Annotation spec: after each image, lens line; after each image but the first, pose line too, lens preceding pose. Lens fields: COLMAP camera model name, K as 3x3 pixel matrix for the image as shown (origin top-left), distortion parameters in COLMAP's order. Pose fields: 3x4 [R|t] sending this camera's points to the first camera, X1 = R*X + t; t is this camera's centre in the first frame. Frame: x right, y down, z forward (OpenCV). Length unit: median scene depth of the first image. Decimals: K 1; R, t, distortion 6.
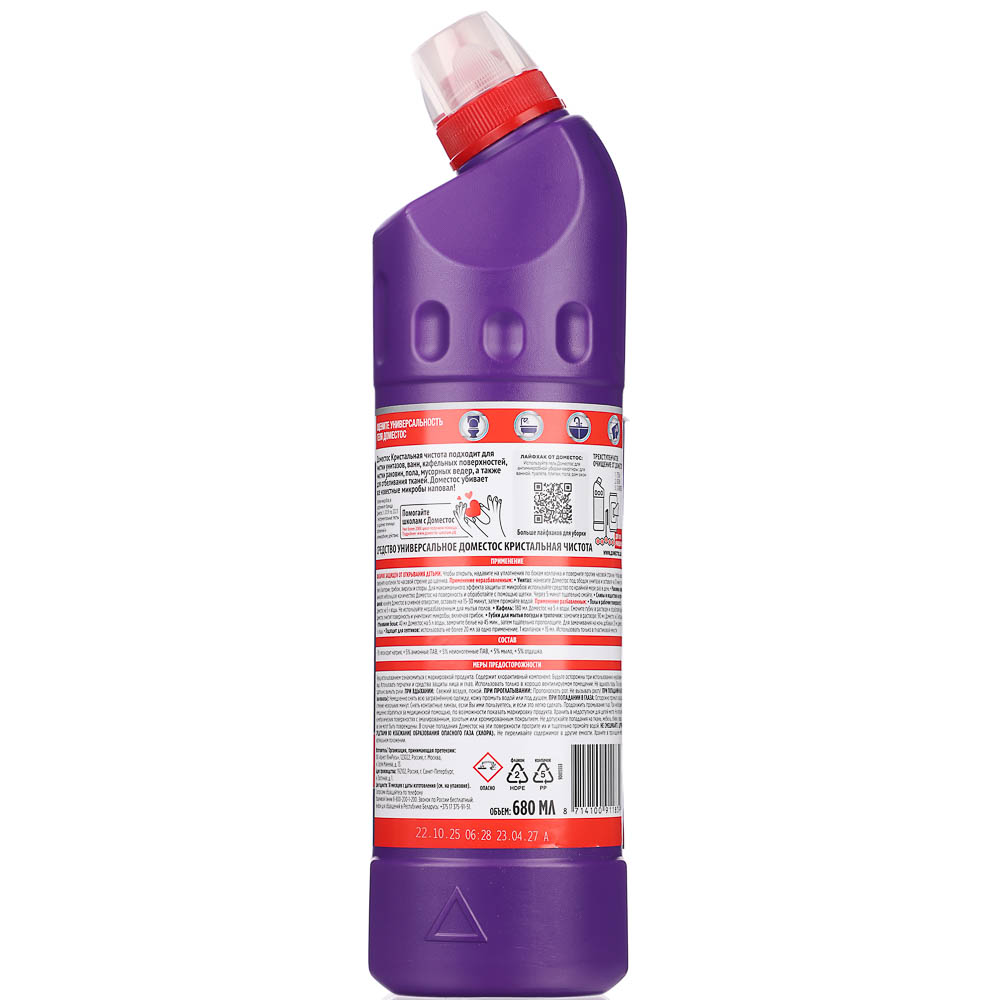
lens RADIAL K [[3757.6, 0, 464.8], [0, 3757.6, 510.4], [0, 0, 1]] dist [2.029776, 0.000000]
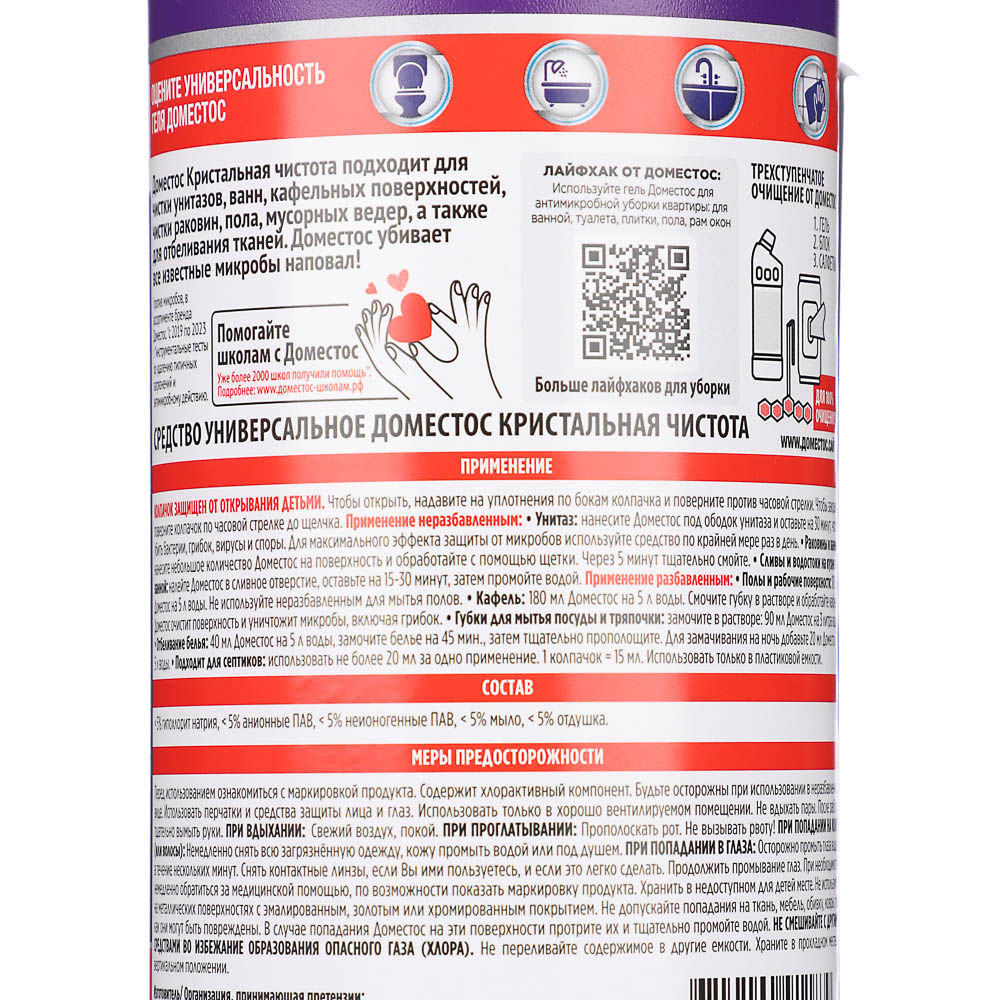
lens RADIAL K [[6743.4, 0, 500.9], [0, 6743.4, 500.1], [0, 0, 1]] dist [1.232708, 0.000000]
pose [[0.999518, -0.003801, -0.030821, 0.030089], [0.004202, 0.999907, 0.012969, 0.008360], [0.030769, -0.013092, 0.999441, 0.360900]]
